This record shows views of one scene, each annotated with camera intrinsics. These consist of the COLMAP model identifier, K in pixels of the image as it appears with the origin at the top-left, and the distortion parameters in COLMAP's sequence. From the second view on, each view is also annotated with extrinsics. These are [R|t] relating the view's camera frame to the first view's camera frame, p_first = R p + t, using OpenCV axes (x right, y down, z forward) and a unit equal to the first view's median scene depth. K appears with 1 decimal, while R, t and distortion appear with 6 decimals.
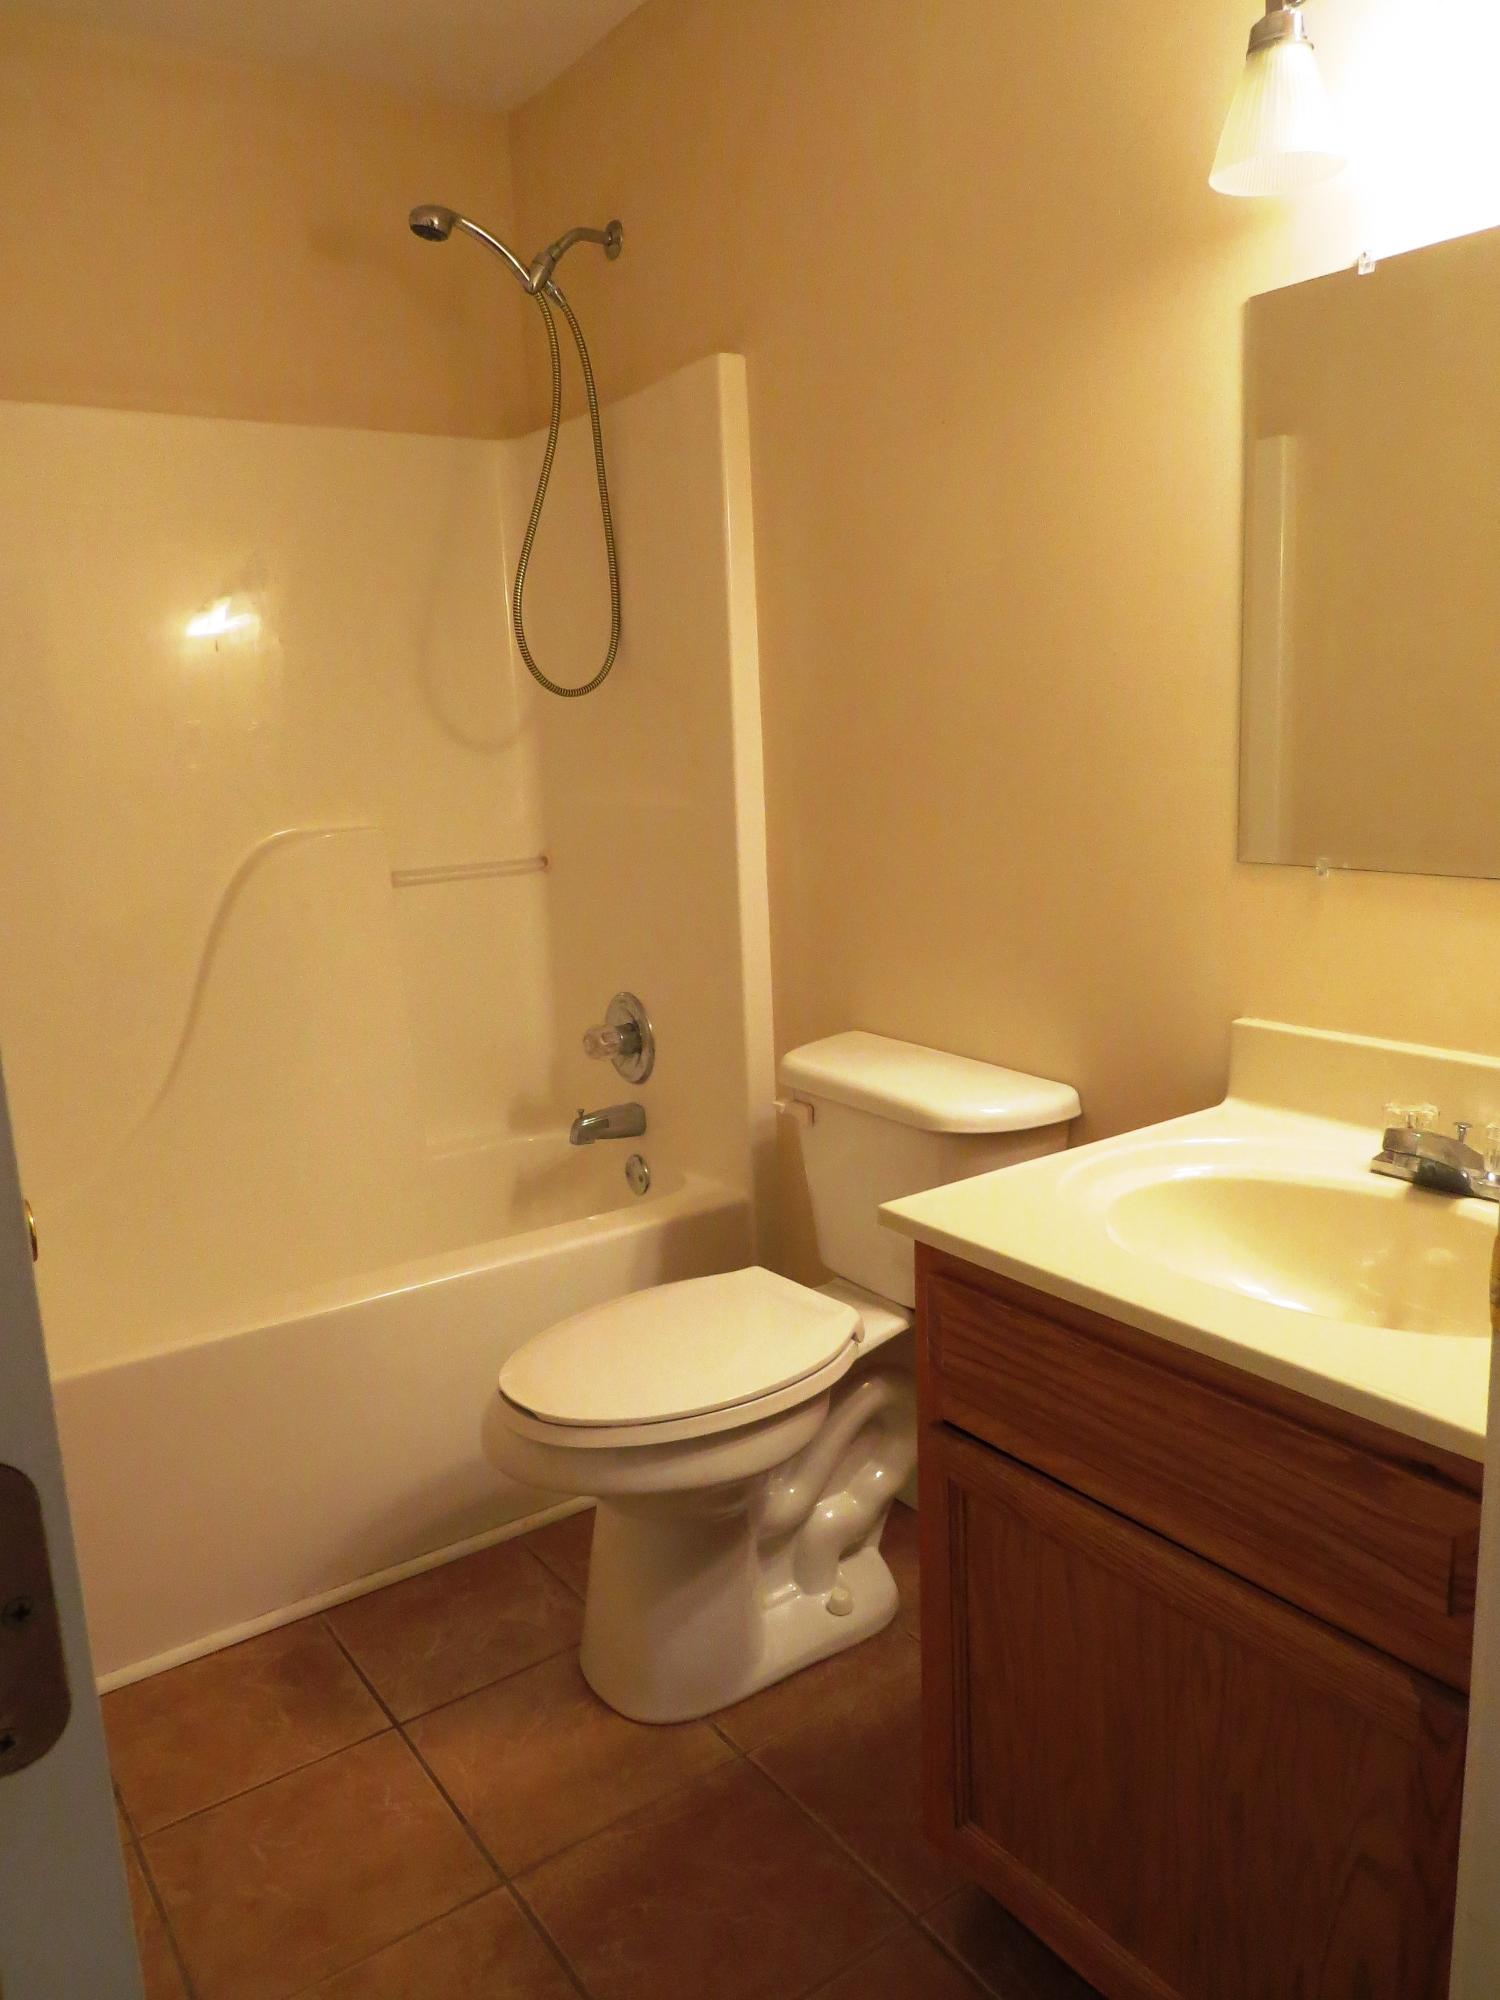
lens RADIAL K [[1446.5, 0, 759.4], [0, 1446.5, 1005.3], [0, 0, 1]] dist [-0.015719, 0.002900]
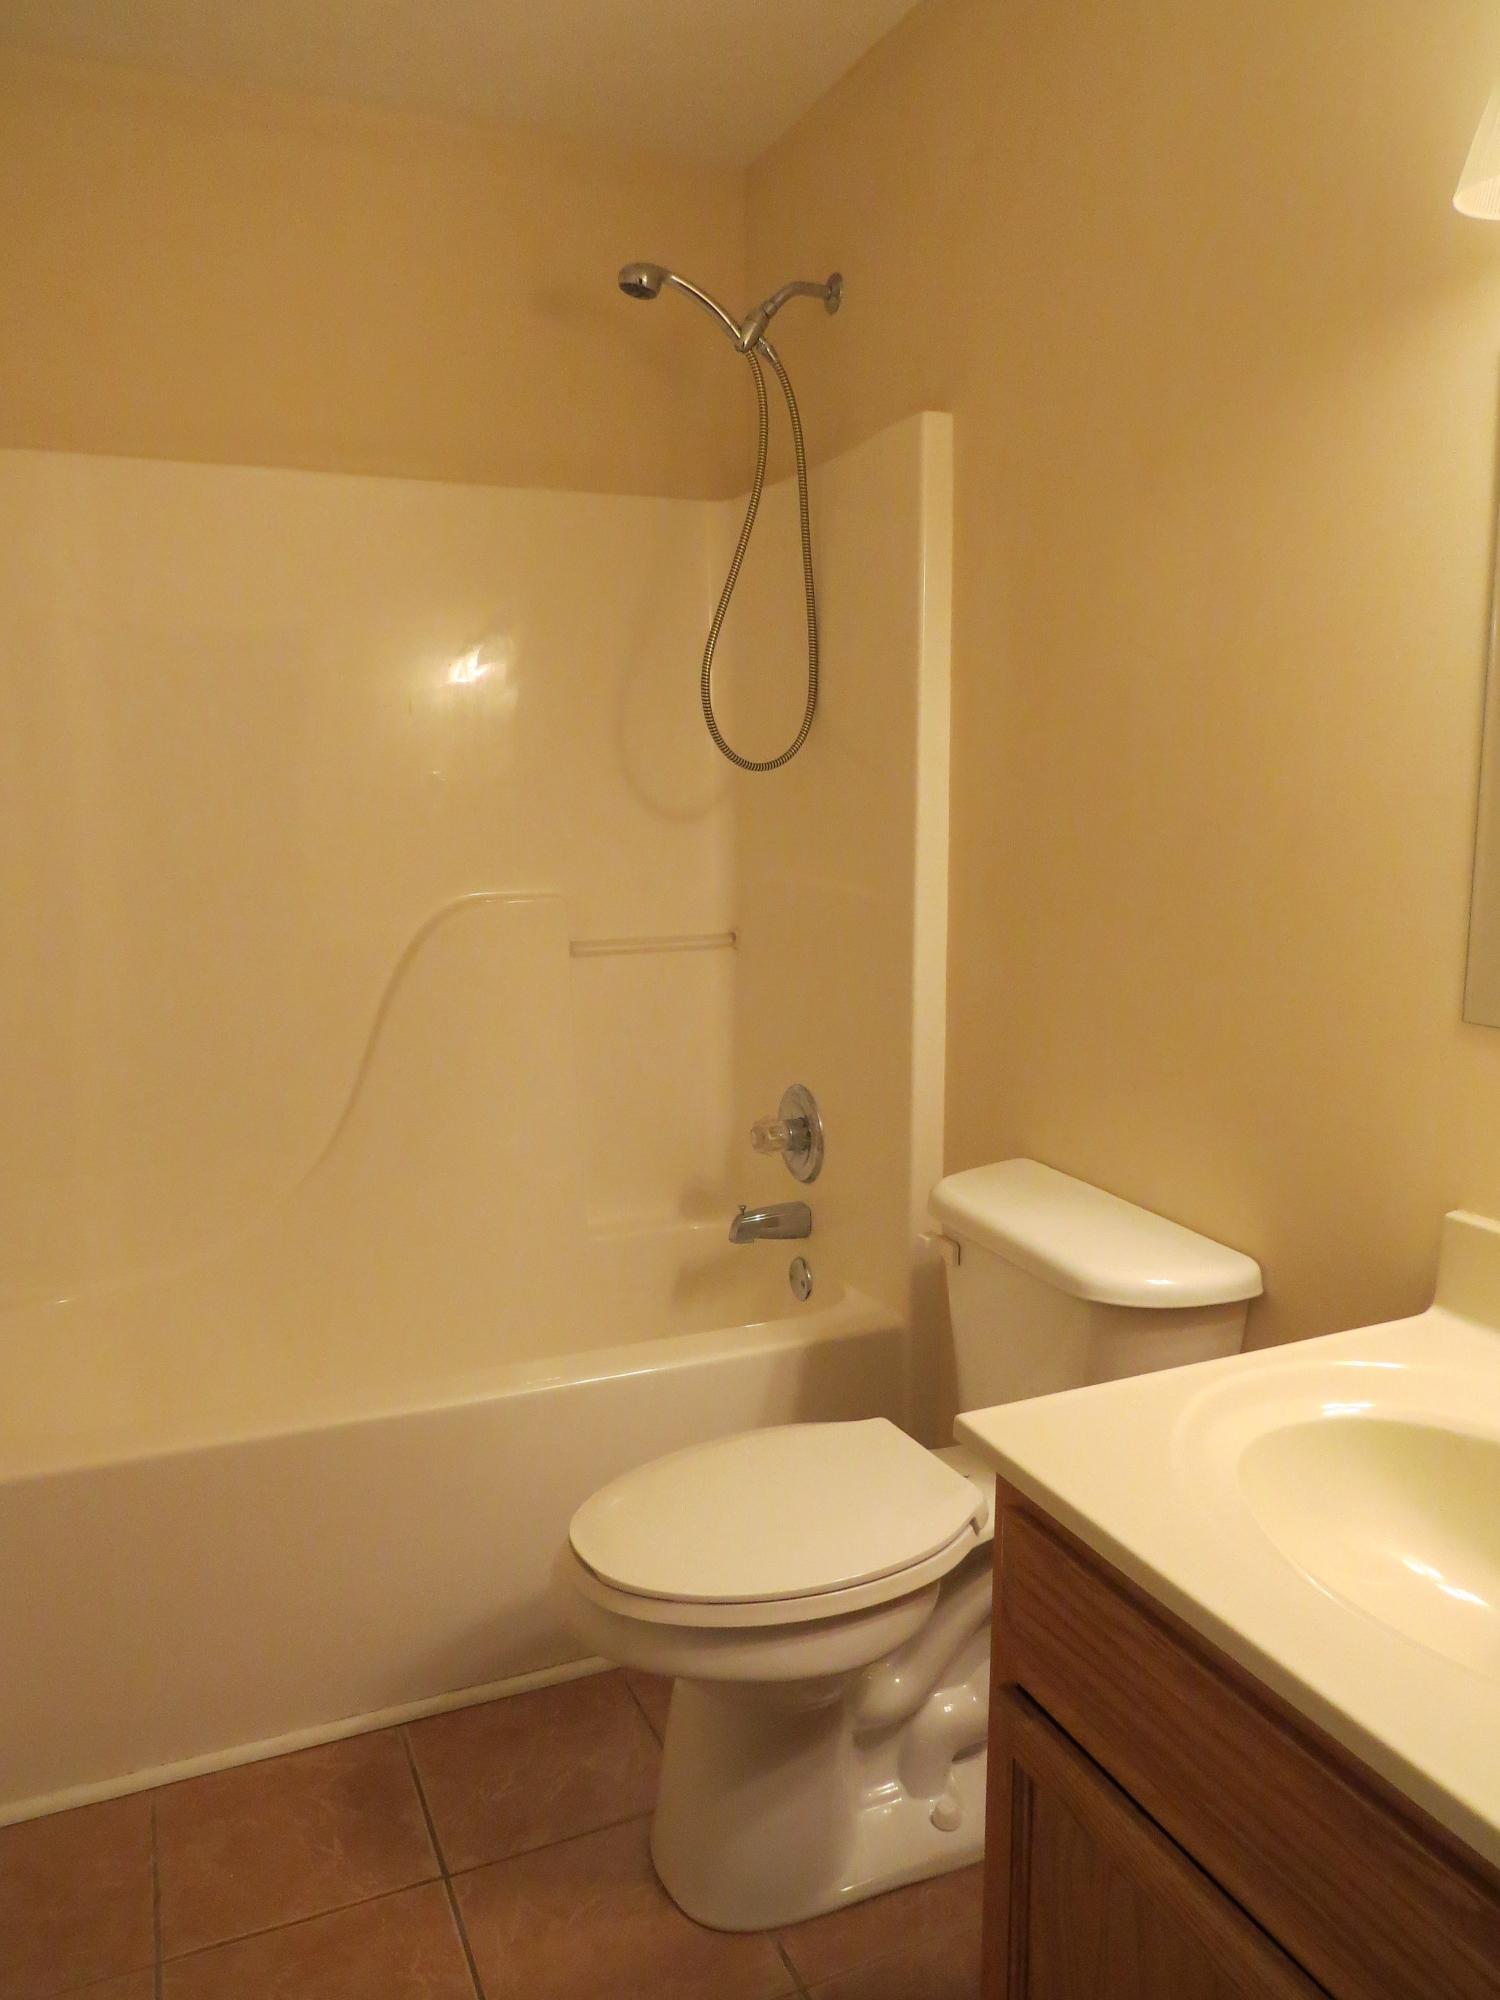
lens RADIAL K [[1446.5, 0, 759.4], [0, 1446.5, 1005.3], [0, 0, 1]] dist [-0.015719, 0.002900]
pose [[0.979054, 0.068051, -0.191894, 0.069167], [-0.073723, 0.997023, -0.022569, -0.043891], [0.189787, 0.036243, 0.981156, 0.085725]]
